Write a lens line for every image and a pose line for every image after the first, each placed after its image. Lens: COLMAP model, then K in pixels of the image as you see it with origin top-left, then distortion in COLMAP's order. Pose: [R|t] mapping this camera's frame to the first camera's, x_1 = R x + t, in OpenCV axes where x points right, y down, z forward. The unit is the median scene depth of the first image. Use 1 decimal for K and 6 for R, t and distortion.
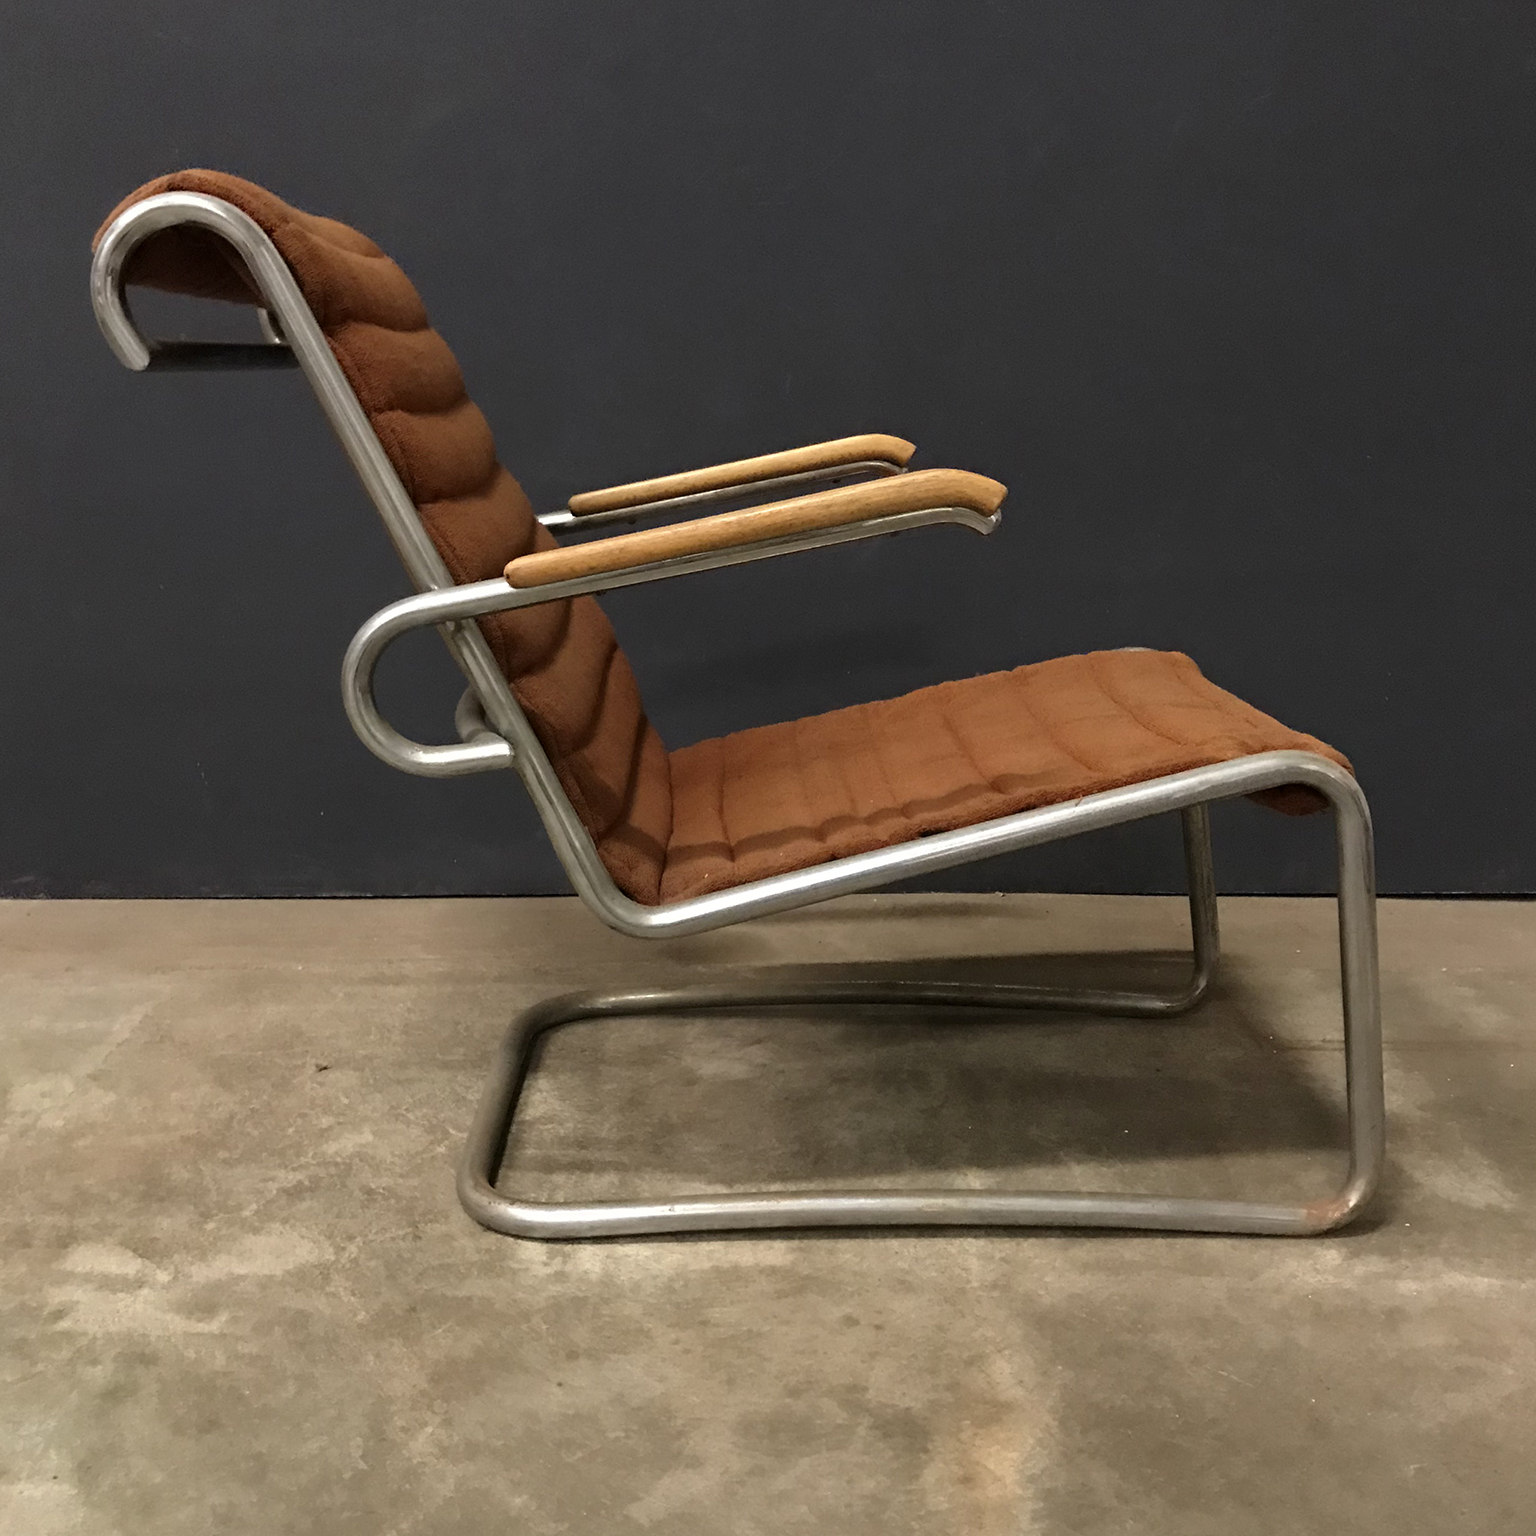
lens RADIAL K [[1812.3, 0, 767.7], [0, 1812.3, 764.7], [0, 0, 1]] dist [0.000871, 0.000000]
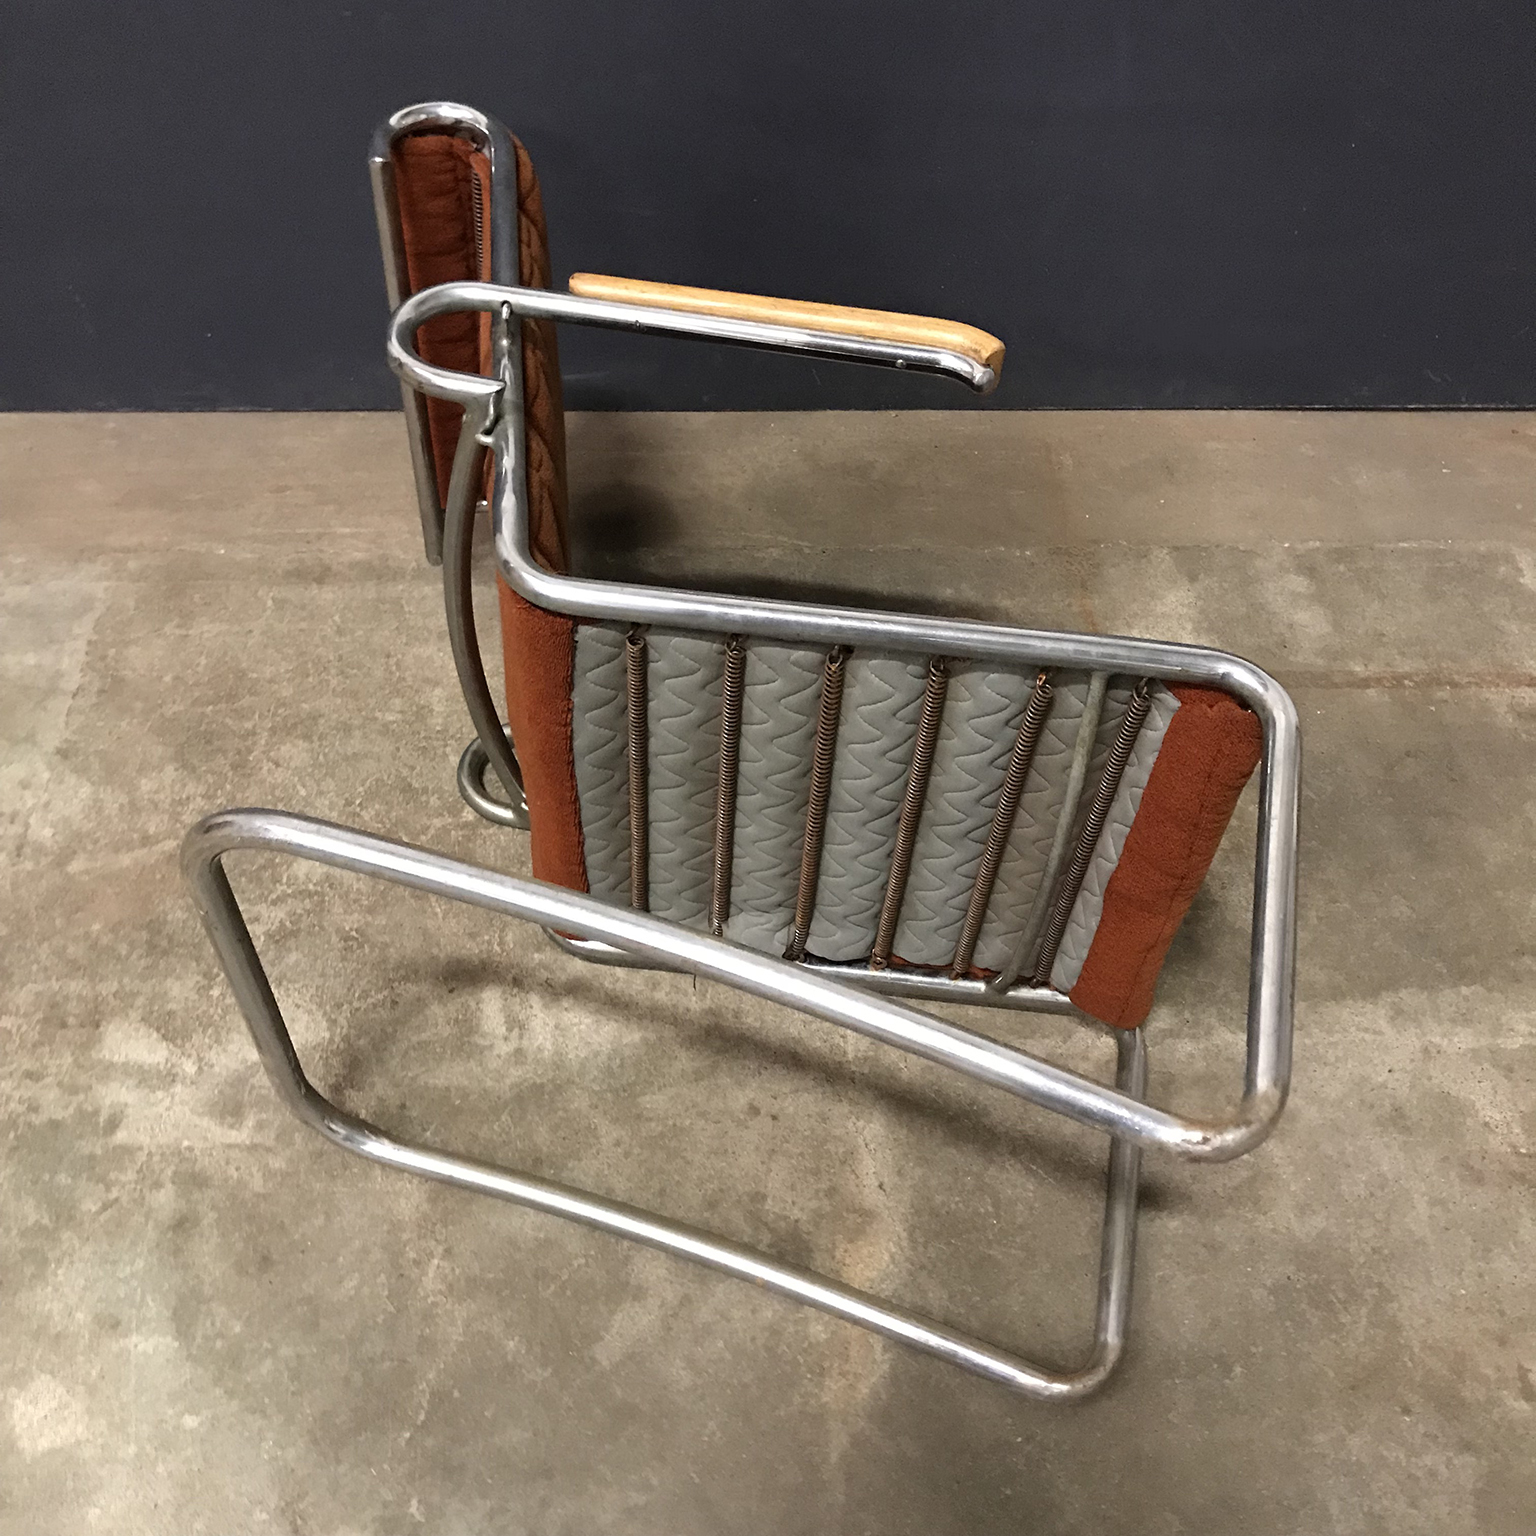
lens RADIAL K [[1699.5, 0, 784.2], [0, 1699.5, 770.2], [0, 0, 1]] dist [0.002157, 0.000000]
pose [[0.996295, -0.009639, 0.085463, -0.030890], [-0.043344, 0.802006, 0.595741, -0.571785], [-0.074284, -0.597238, 0.798617, 0.175492]]
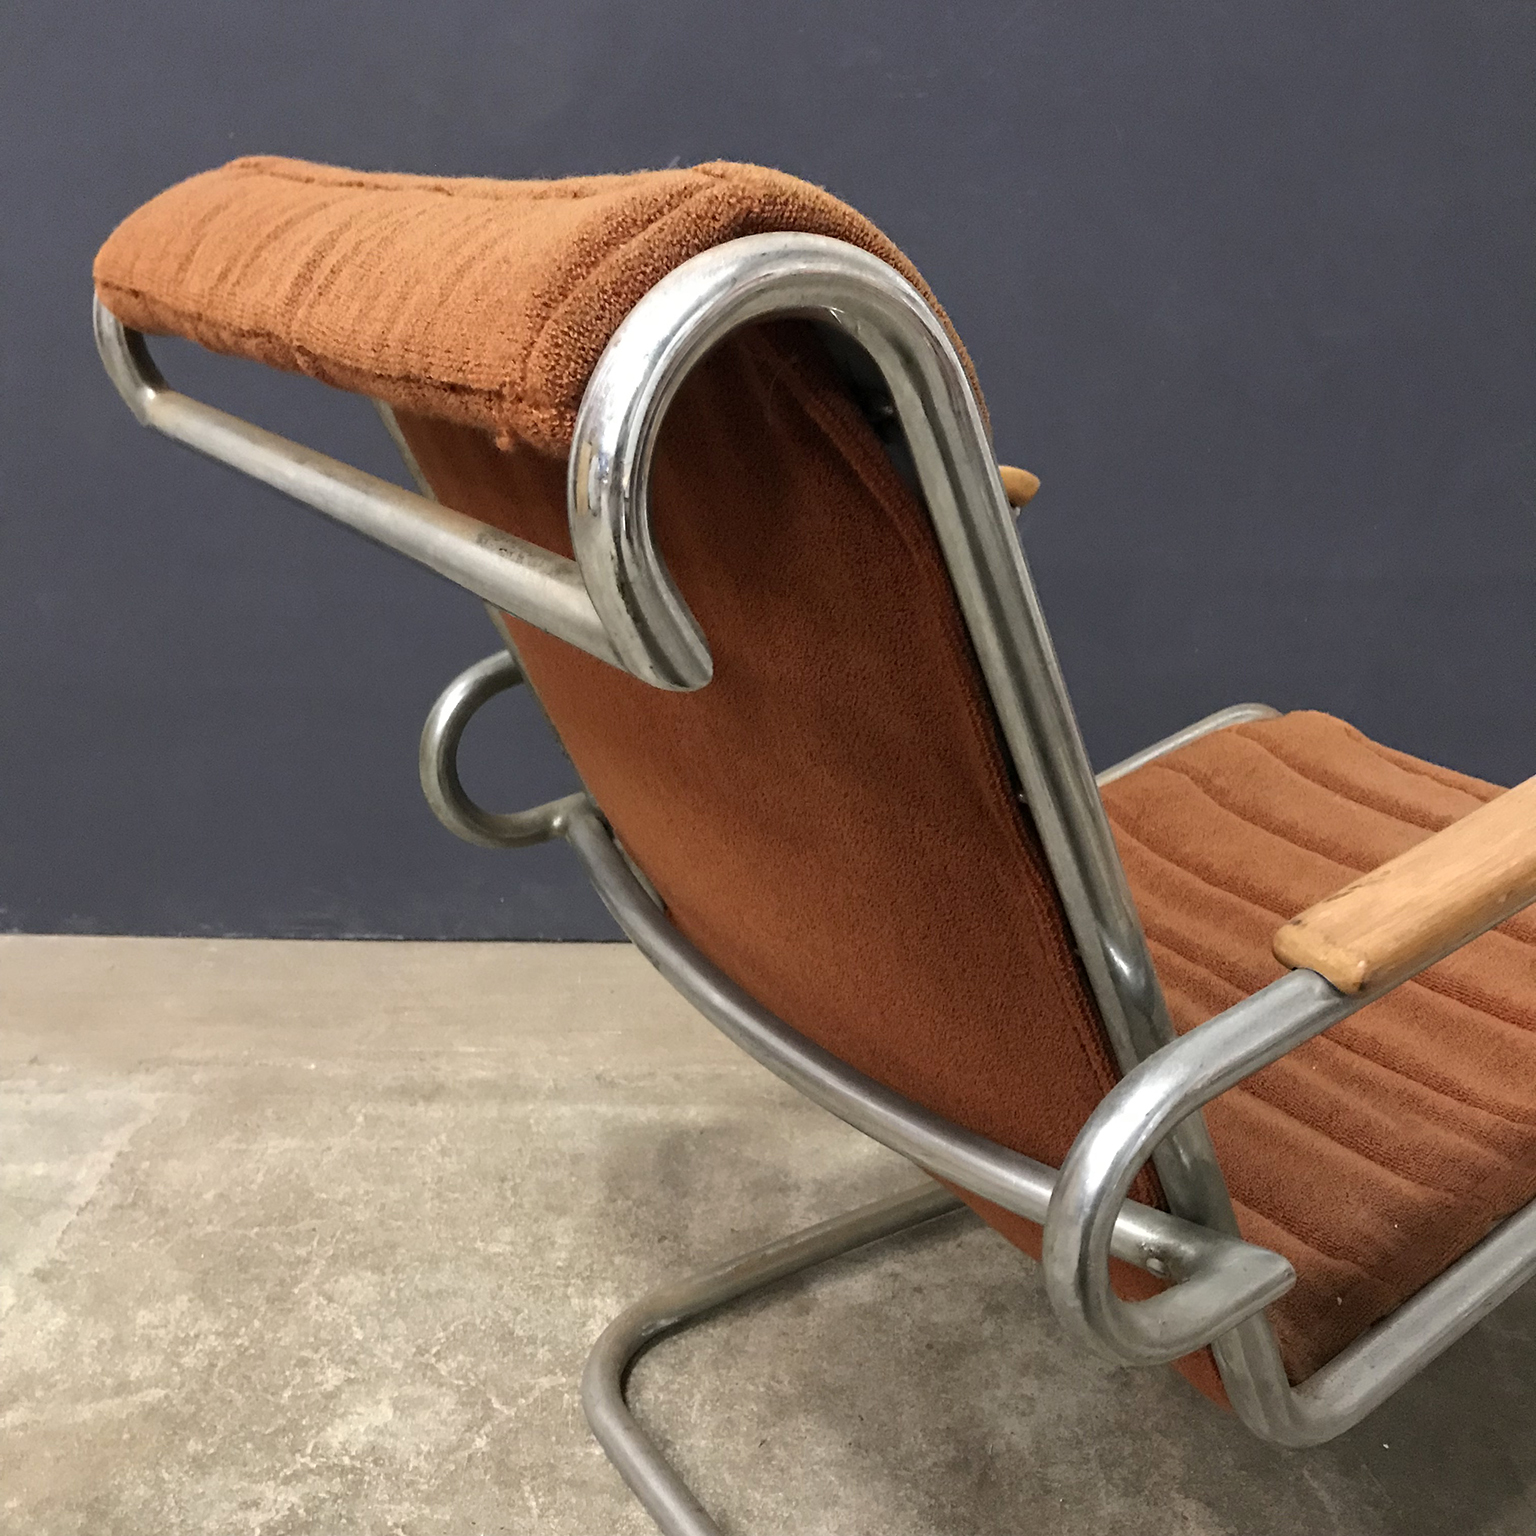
lens RADIAL K [[1699.5, 0, 753.2], [0, 1699.5, 765.6], [0, 0, 1]] dist [0.002157, 0.000000]
pose [[0.999472, 0.021265, -0.024573, -0.063634], [-0.017977, 0.991736, 0.127032, -0.185030], [0.027071, -0.126523, 0.991594, 0.385530]]
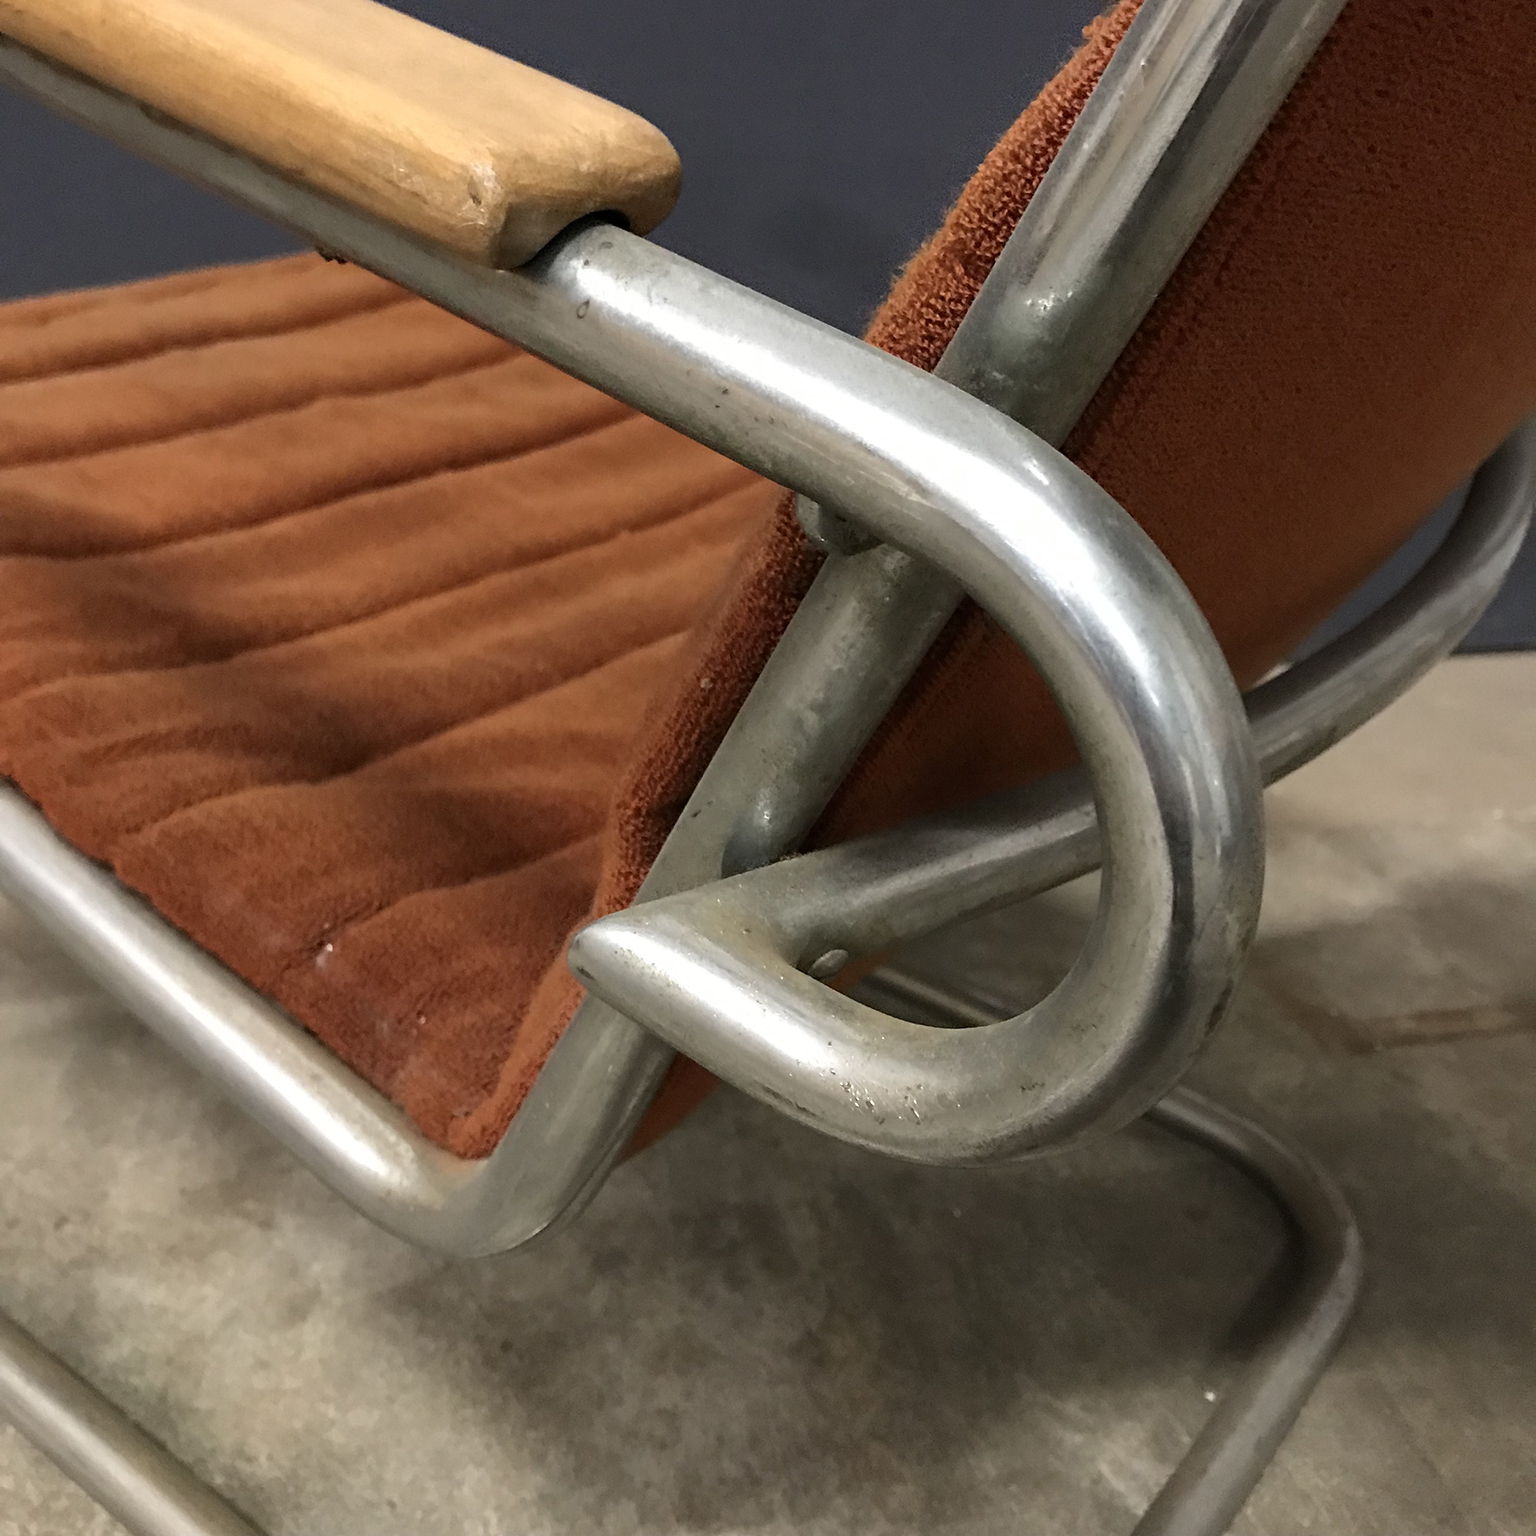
lens RADIAL K [[1699.5, 0, 766.2], [0, 1699.5, 779.5], [0, 0, 1]] dist [0.002157, 0.000000]
pose [[0.975954, -0.073328, 0.205271, -0.004173], [0.017756, 0.965332, 0.260421, -0.091074], [-0.217250, -0.250514, 0.943422, 0.740793]]
